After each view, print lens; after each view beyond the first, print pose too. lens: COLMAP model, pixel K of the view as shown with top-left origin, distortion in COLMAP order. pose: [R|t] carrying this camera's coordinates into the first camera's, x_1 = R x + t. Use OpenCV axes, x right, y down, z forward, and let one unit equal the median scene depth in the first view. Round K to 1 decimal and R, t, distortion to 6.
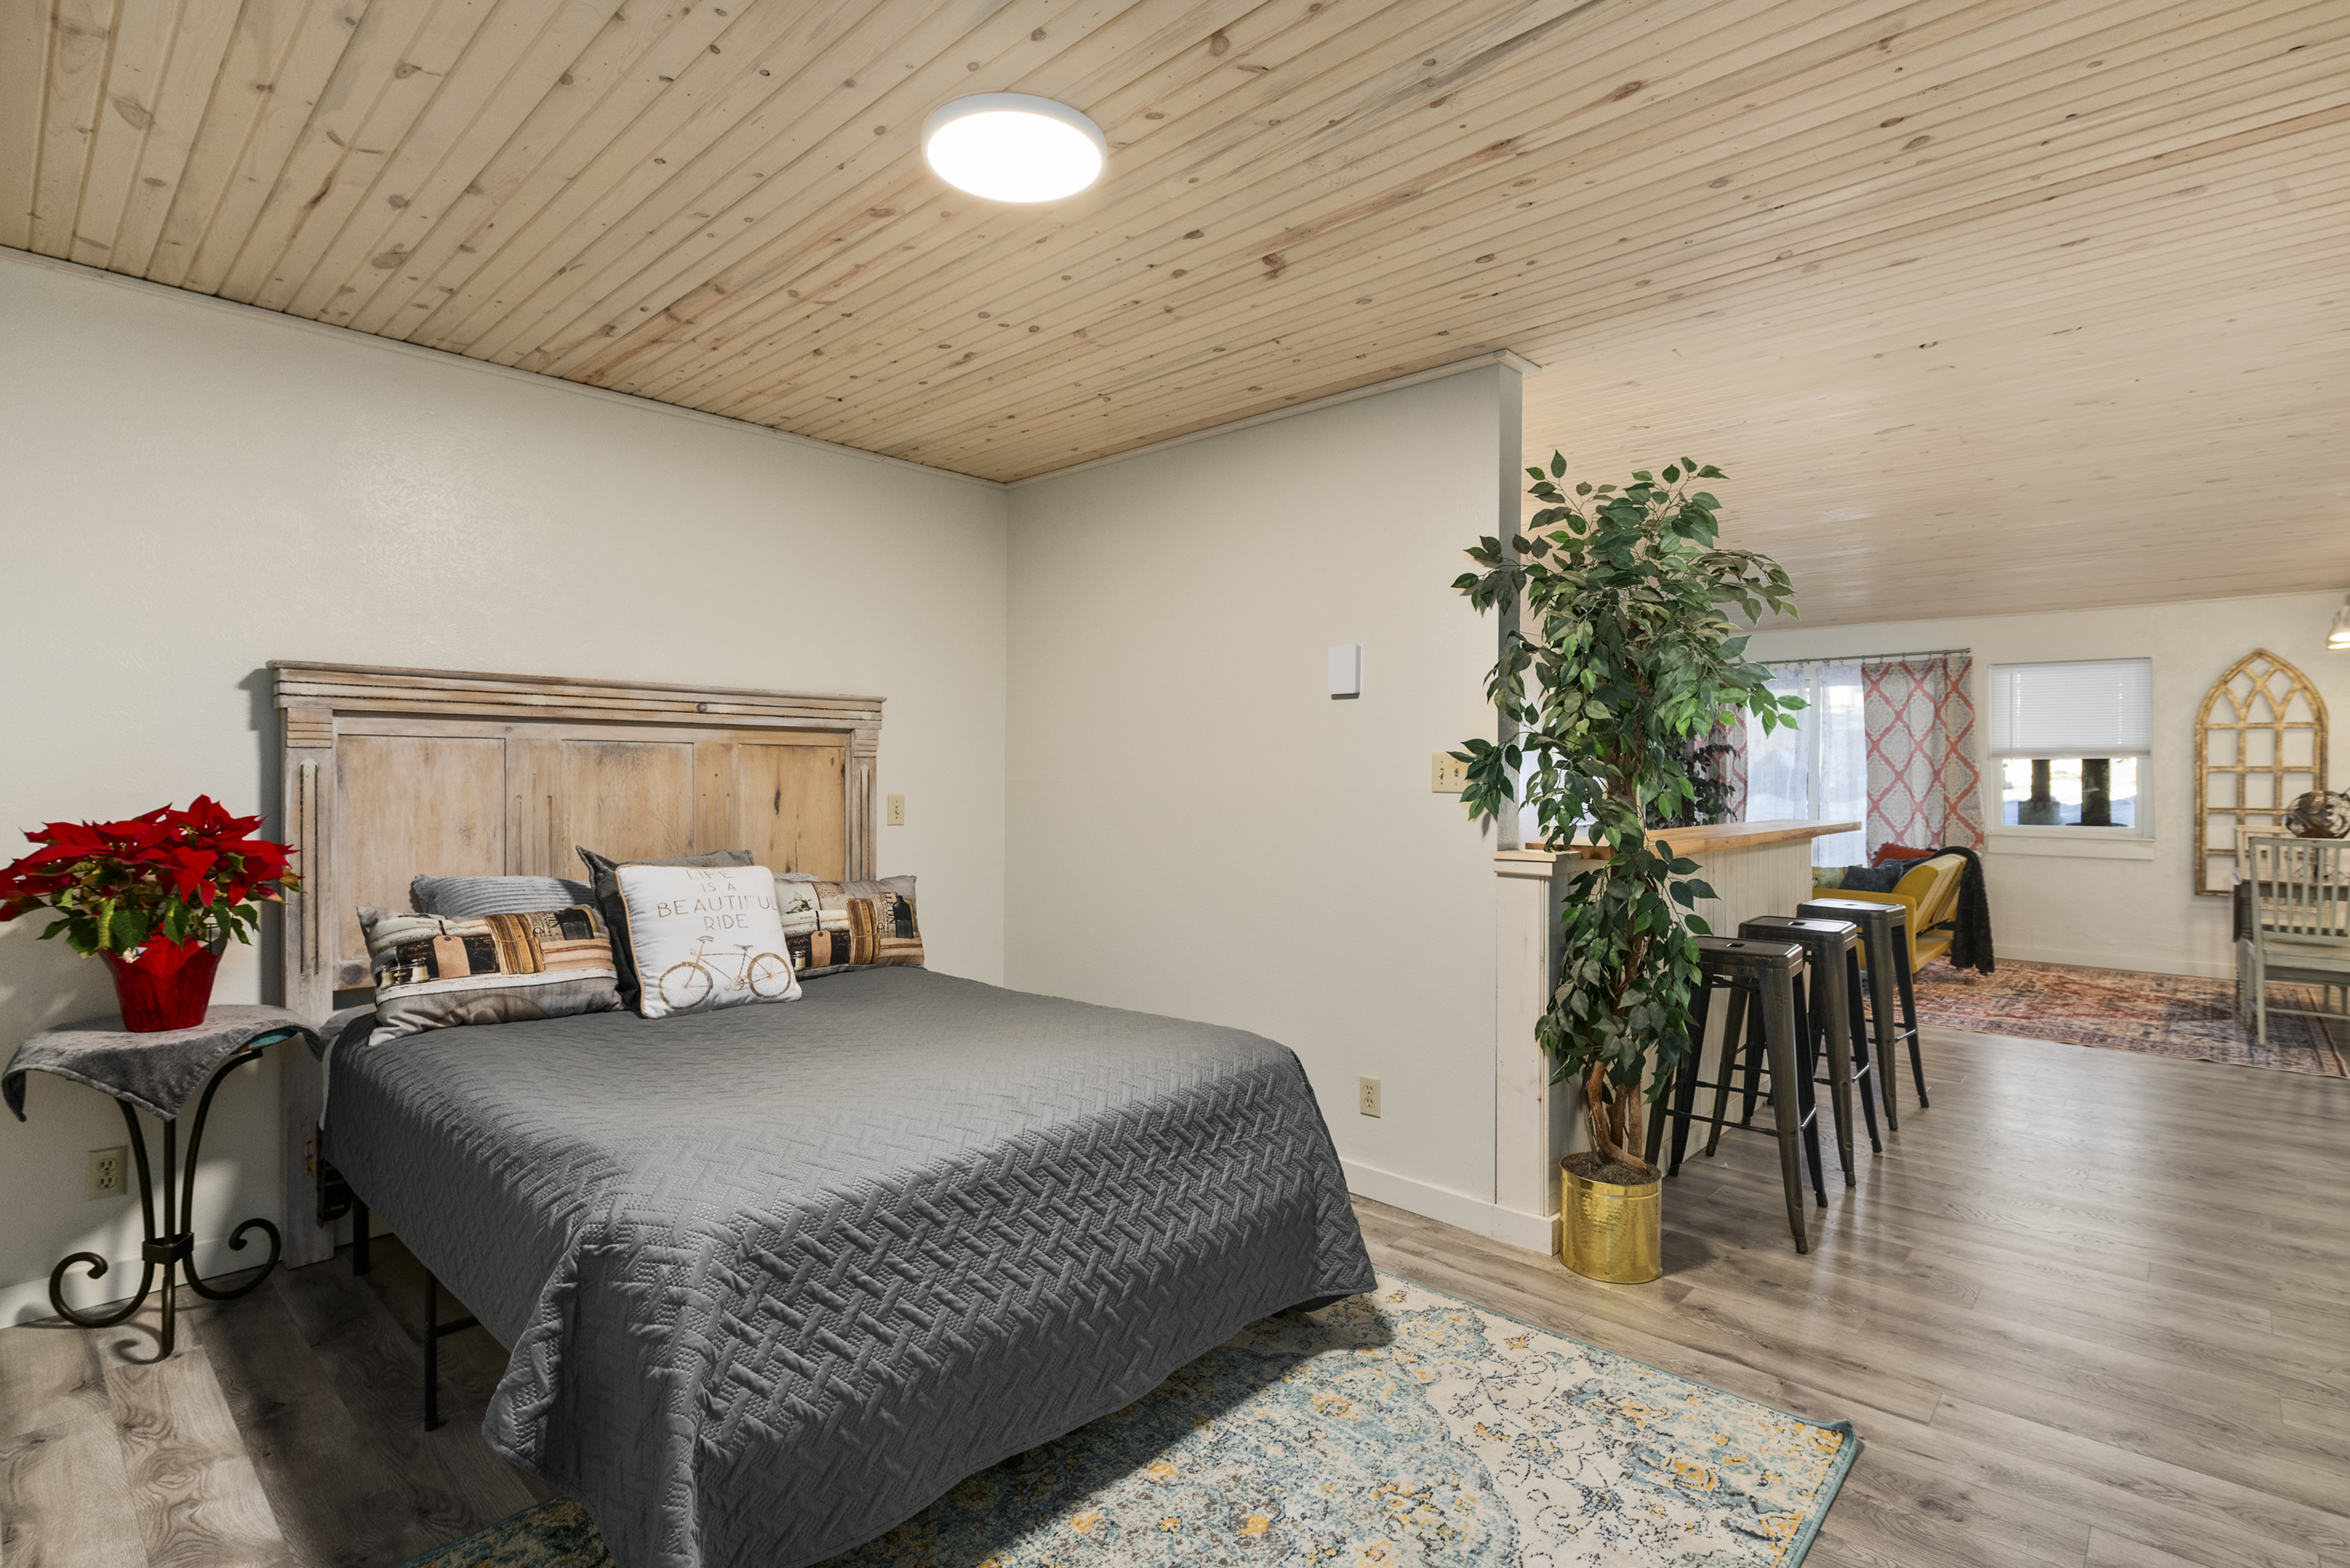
lens RADIAL K [[1132.9, 0, 1177.7], [0, 1132.9, 782.5], [0, 0, 1]] dist [-0.004048, -0.003369]
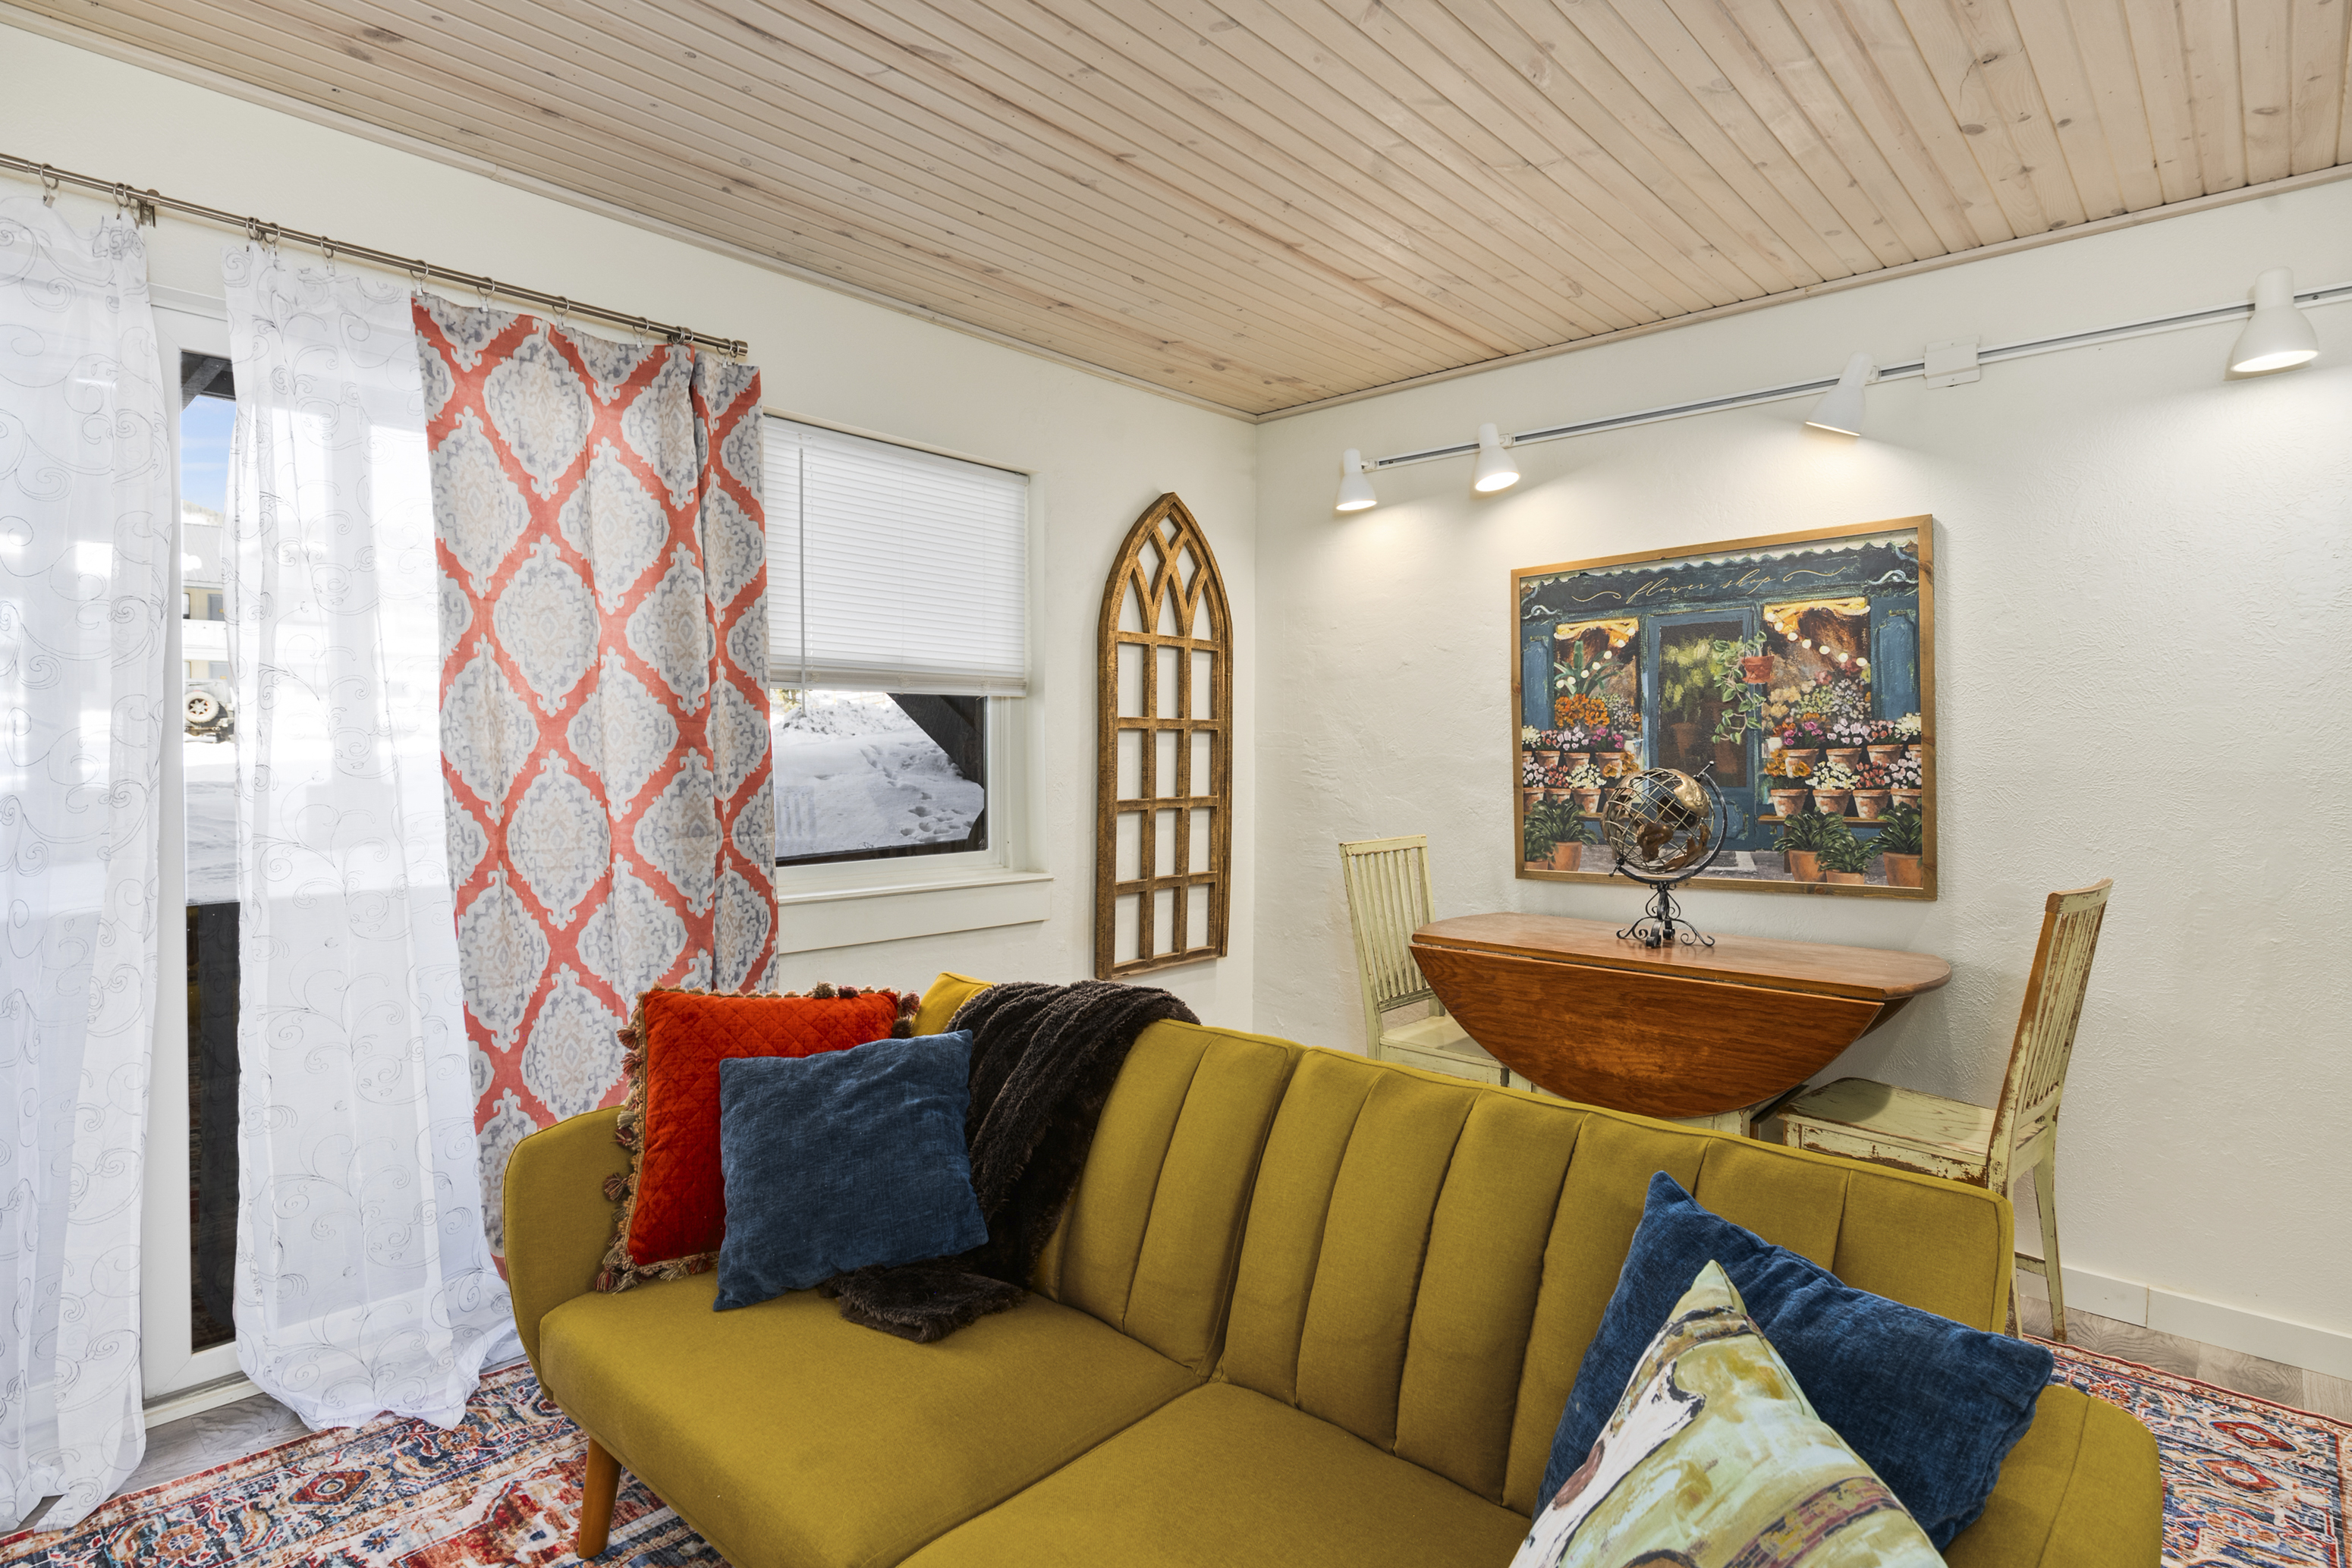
lens RADIAL K [[1205.2, 0, 1172.2], [0, 1205.2, 785.7], [0, 0, 1]] dist [-0.002894, -0.002545]
pose [[-0.007451, -0.037452, 0.999271, 0.896759], [-0.002447, 0.999296, 0.037435, -0.010603], [-0.999969, -0.002167, -0.007537, 2.268000]]
